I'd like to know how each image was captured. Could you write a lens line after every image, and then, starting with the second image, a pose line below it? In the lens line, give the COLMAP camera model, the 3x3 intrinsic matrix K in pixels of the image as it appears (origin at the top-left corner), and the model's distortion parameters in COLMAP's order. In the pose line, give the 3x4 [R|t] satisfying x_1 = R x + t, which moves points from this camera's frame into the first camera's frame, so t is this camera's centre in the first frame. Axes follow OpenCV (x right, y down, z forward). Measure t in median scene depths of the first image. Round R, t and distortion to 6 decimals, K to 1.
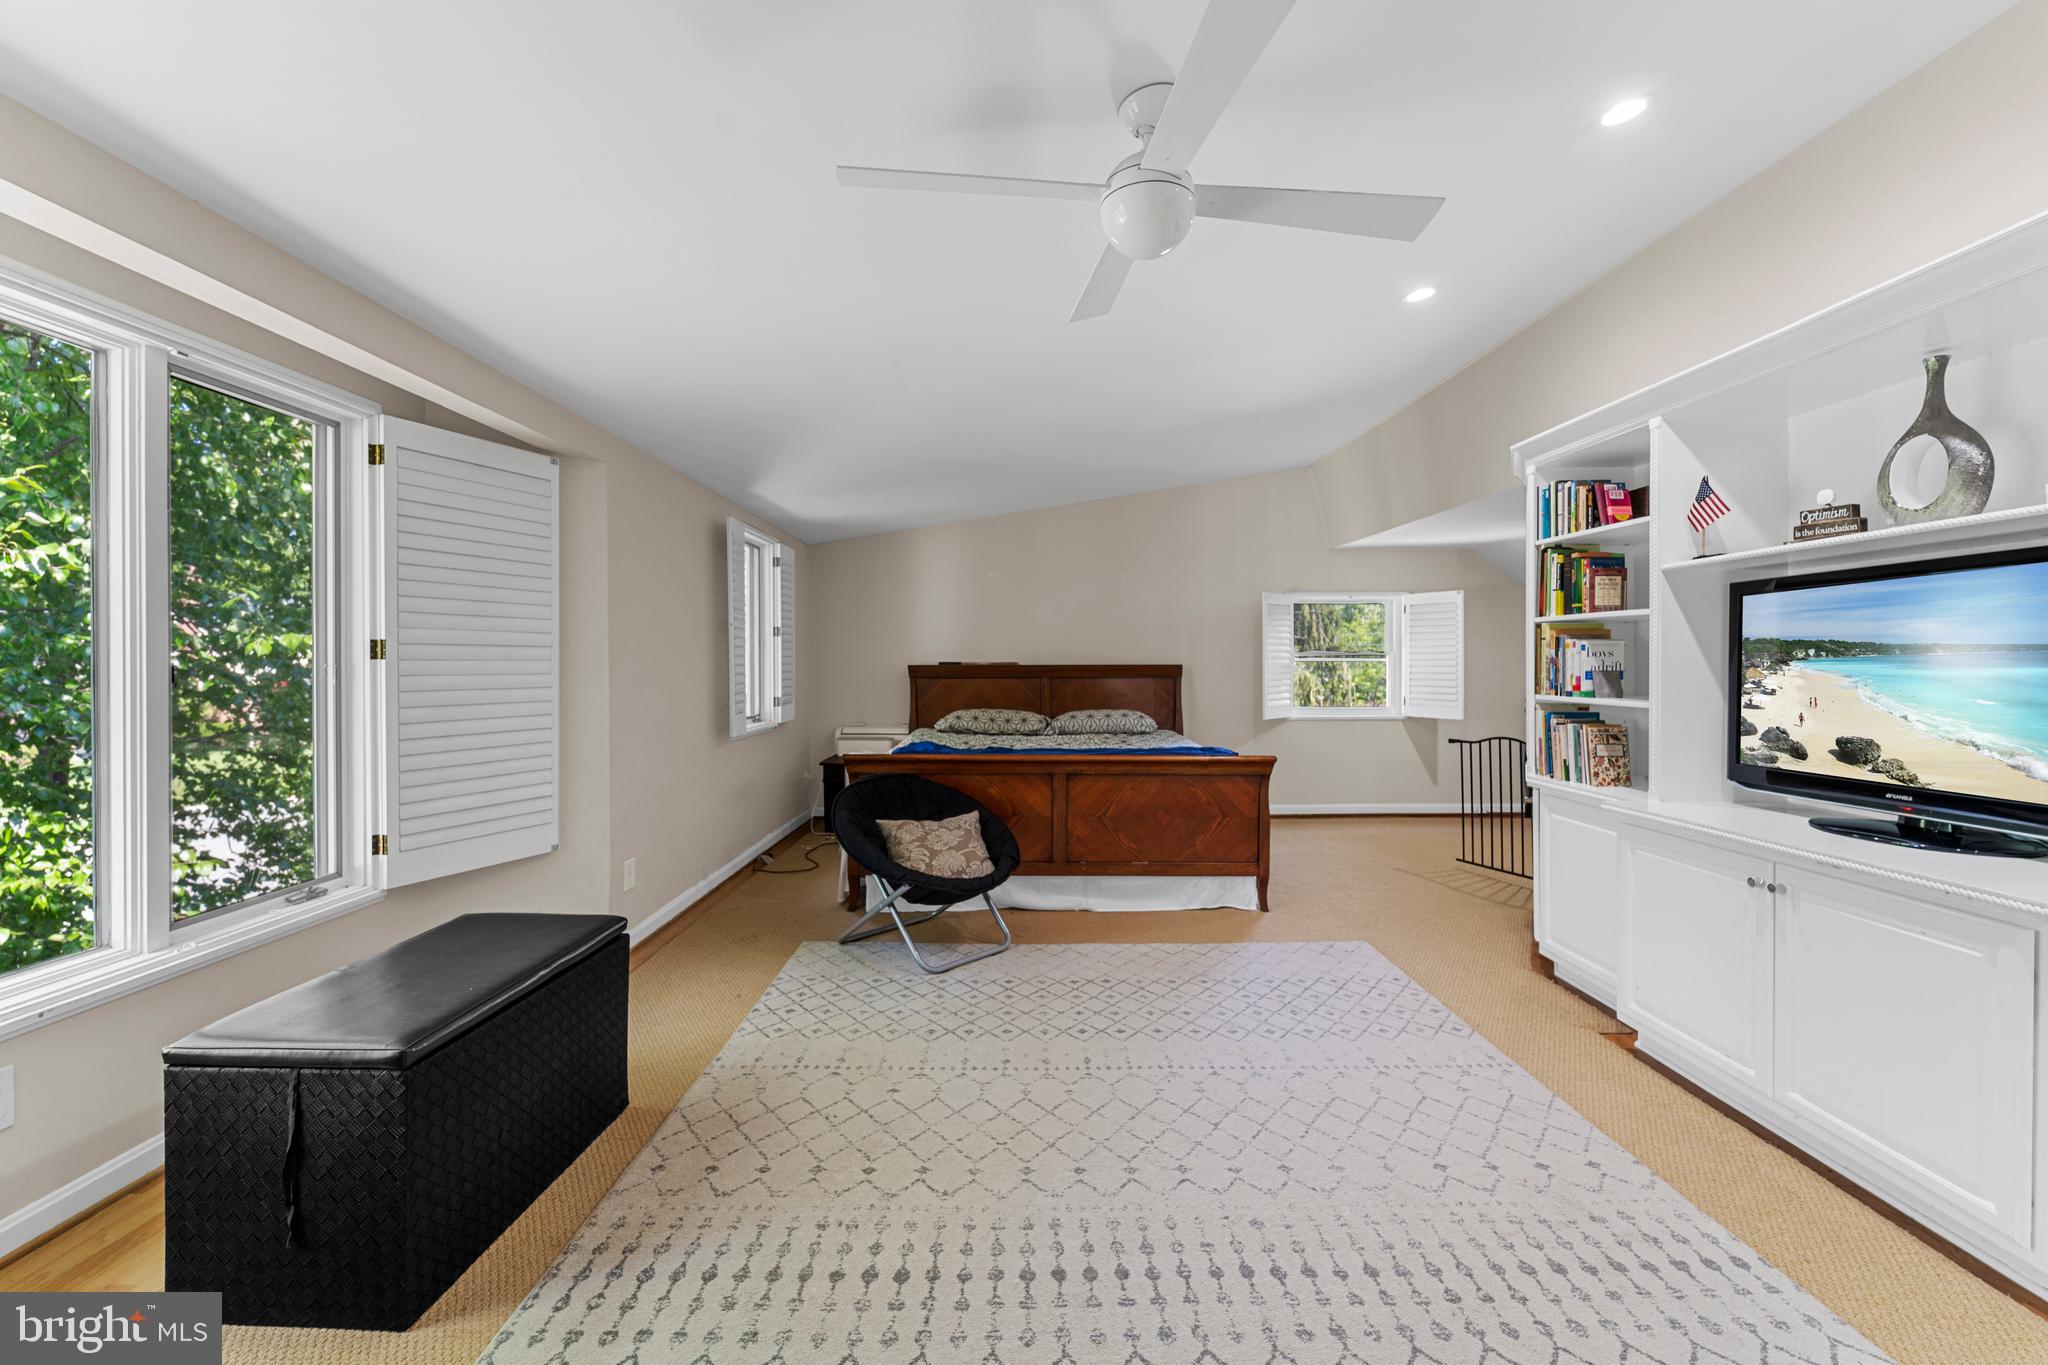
lens RADIAL K [[840.5, 0, 1029.7], [0, 840.5, 670.9], [0, 0, 1]] dist [-0.002270, -0.000641]
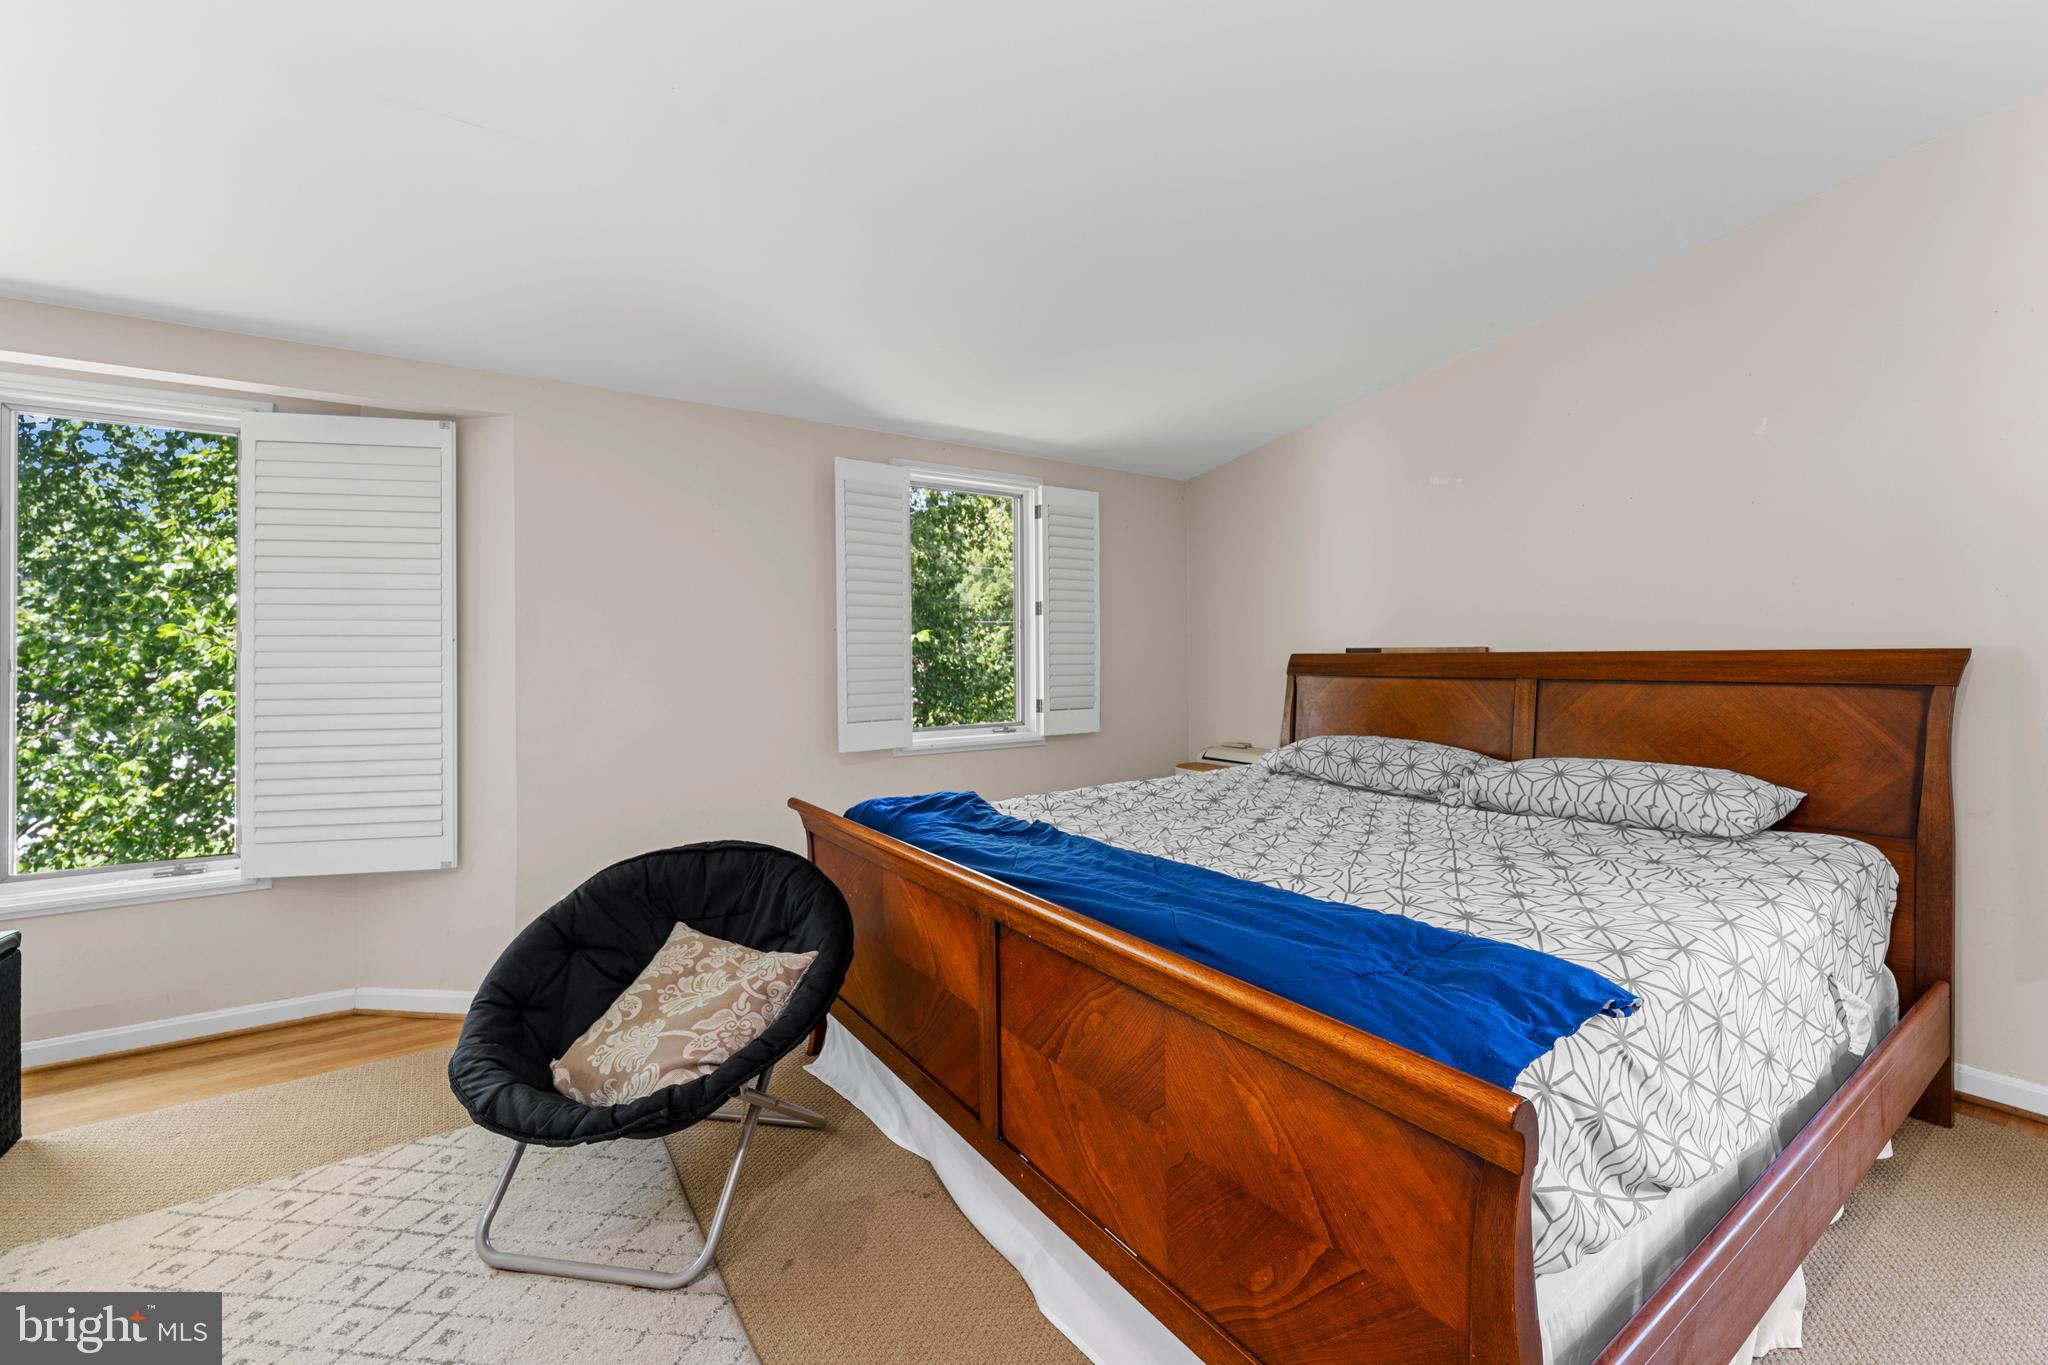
lens RADIAL K [[847.8, 0, 1033.1], [0, 847.8, 655.5], [0, 0, 1]] dist [-0.000247, -0.000205]
pose [[0.557995, -0.003456, -0.829837, 0.297354], [-0.001701, 0.999984, -0.005308, -0.002669], [0.829842, 0.004373, 0.557981, 0.591305]]
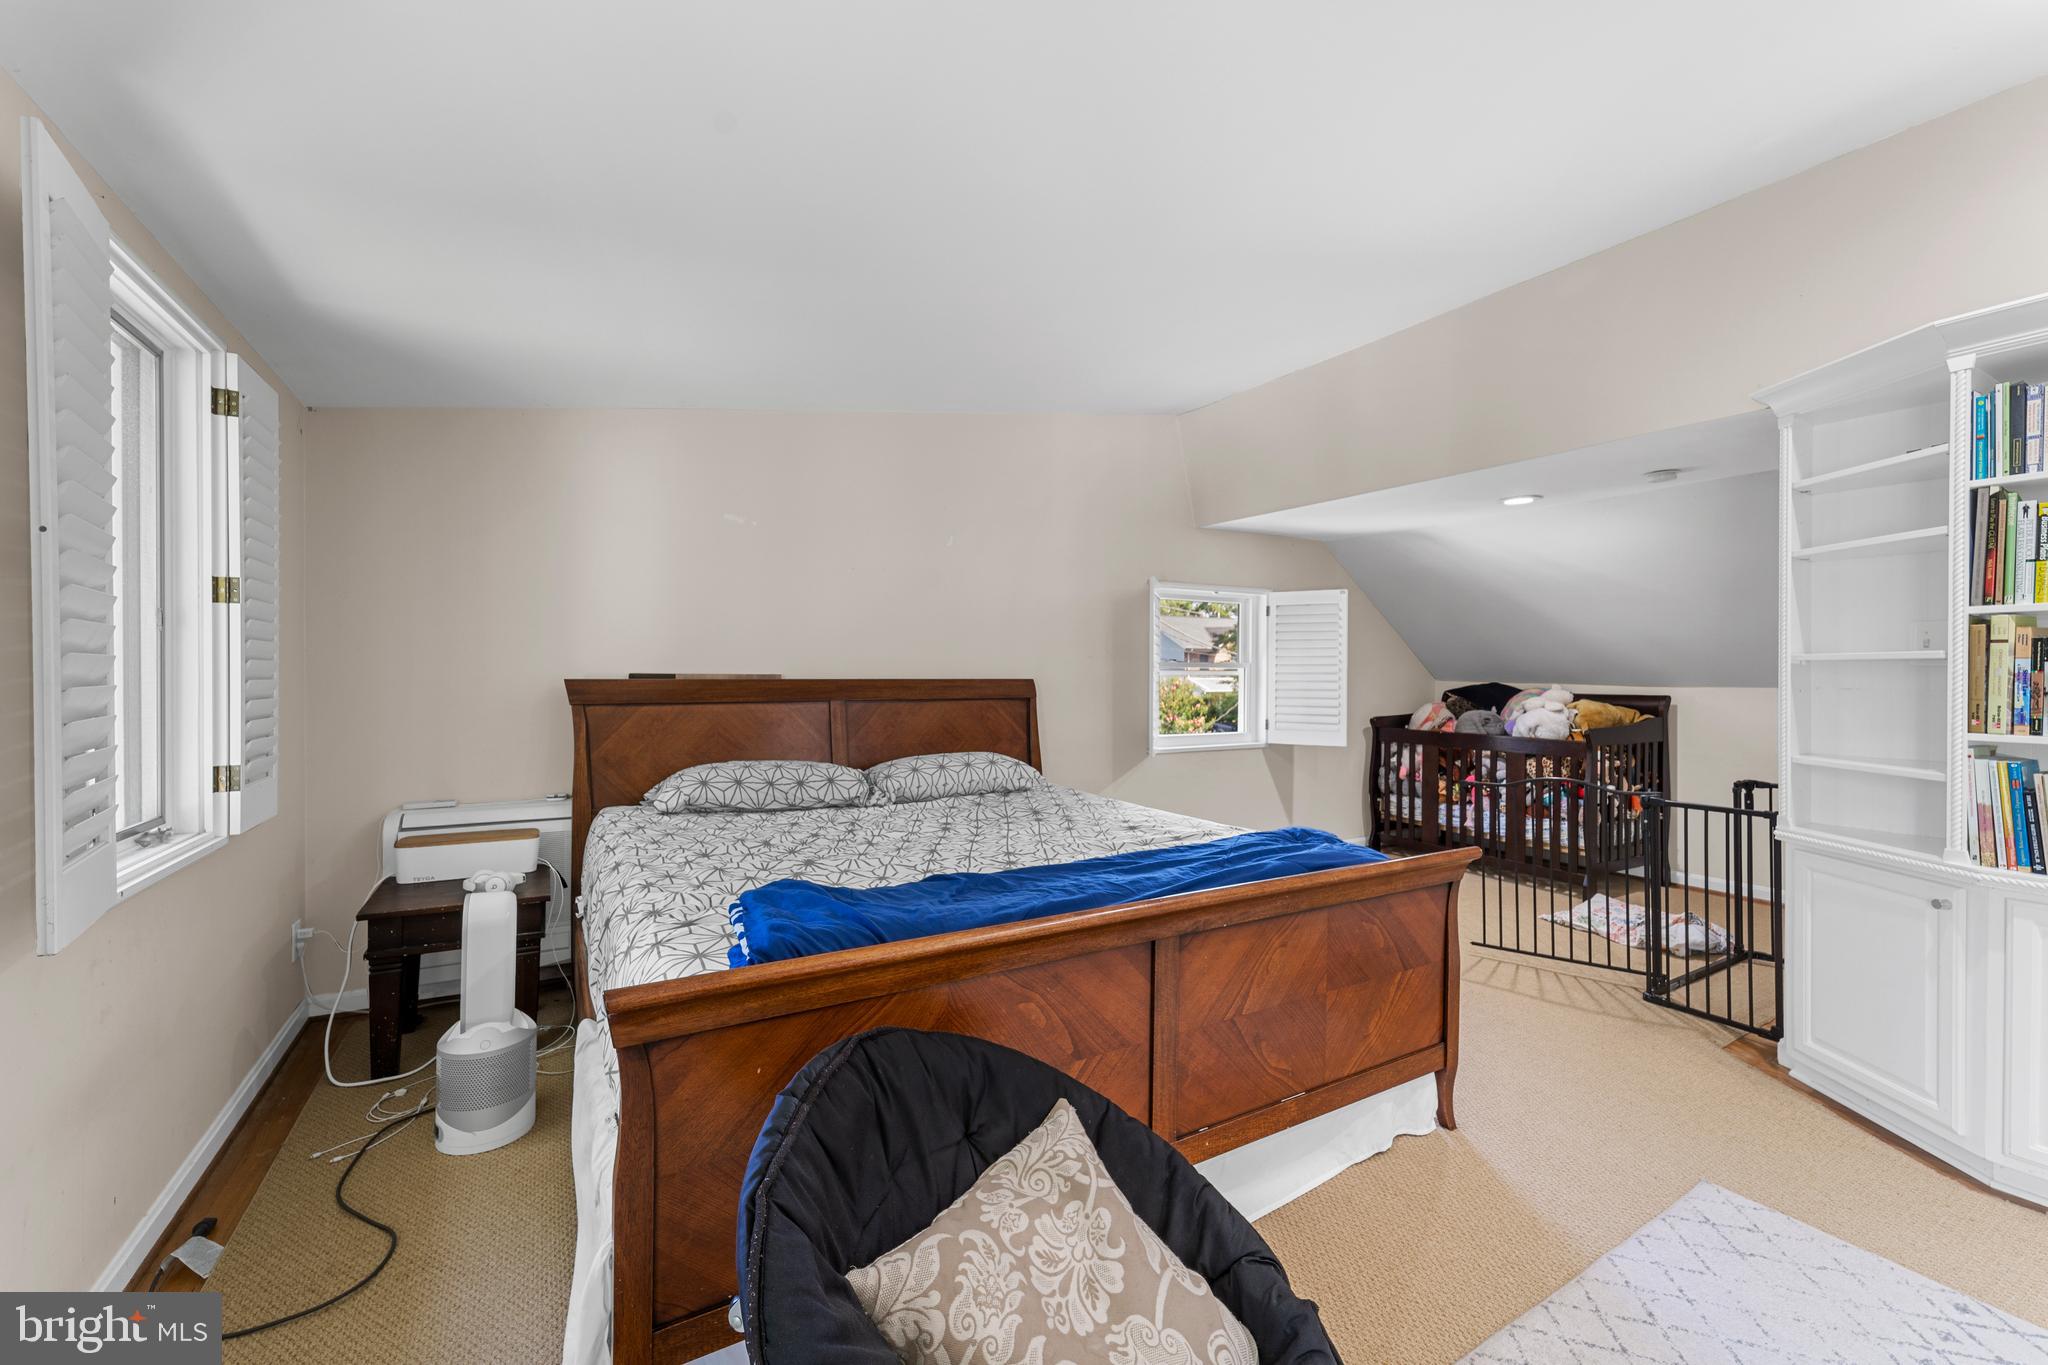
lens RADIAL K [[830.7, 0, 1030.7], [0, 830.7, 681.9], [0, 0, 1]] dist [0.002069, -0.000177]
pose [[0.865137, -0.000488, 0.501535, -0.177704], [0.000897, 0.999999, -0.000575, -0.005606], [-0.501535, 0.000947, 0.865137, 0.503789]]
